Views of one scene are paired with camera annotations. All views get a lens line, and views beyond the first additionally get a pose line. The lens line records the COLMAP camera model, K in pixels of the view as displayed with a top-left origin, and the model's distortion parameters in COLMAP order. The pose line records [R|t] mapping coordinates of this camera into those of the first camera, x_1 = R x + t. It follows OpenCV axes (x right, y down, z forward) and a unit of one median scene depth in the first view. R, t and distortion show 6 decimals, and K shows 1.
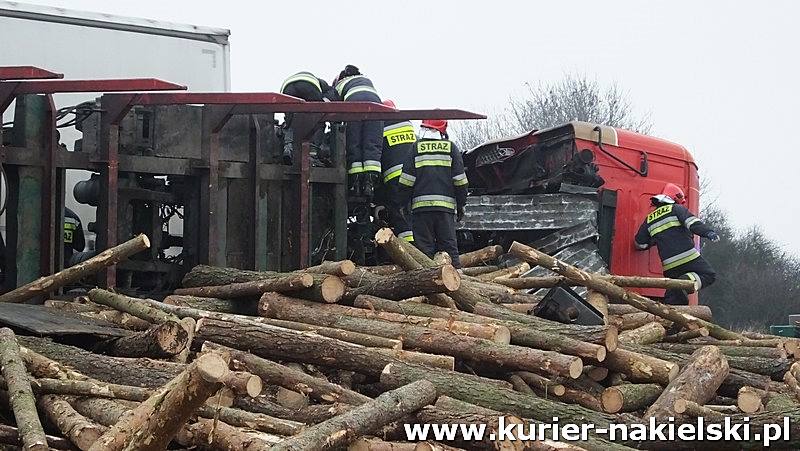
lens RADIAL K [[2247.9, 0, 400.6], [0, 2247.9, 227.2], [0, 0, 1]] dist [0.068721, 0.000000]
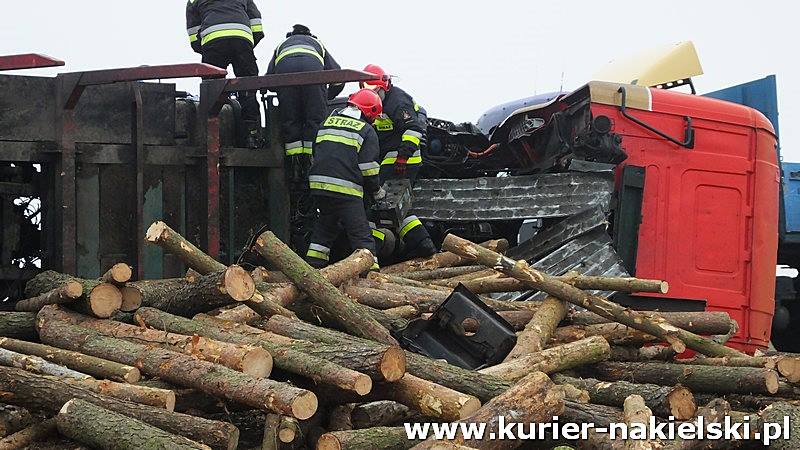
lens RADIAL K [[2250.5, 0, 397.3], [0, 2250.5, 225.3], [0, 0, 1]] dist [0.082172, 0.000000]
pose [[0.965730, -0.020367, -0.258749, 0.226794], [0.020921, 0.999781, -0.000615, 0.003146], [0.258705, -0.004820, 0.965944, 0.217881]]
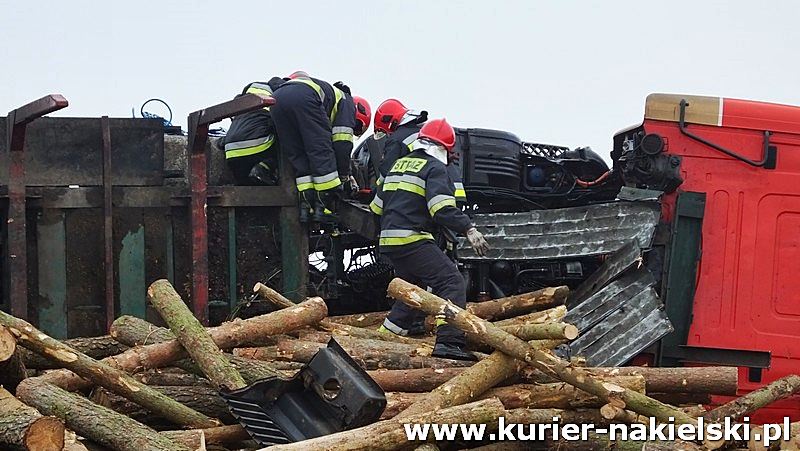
lens RADIAL K [[2247.9, 0, 403.9], [0, 2247.9, 222.1], [0, 0, 1]] dist [0.068721, 0.000000]
pose [[0.809408, -0.048647, -0.585229, 0.432961], [0.039254, 0.998816, -0.028736, 0.008486], [0.585934, 0.000287, 0.810359, 0.423955]]
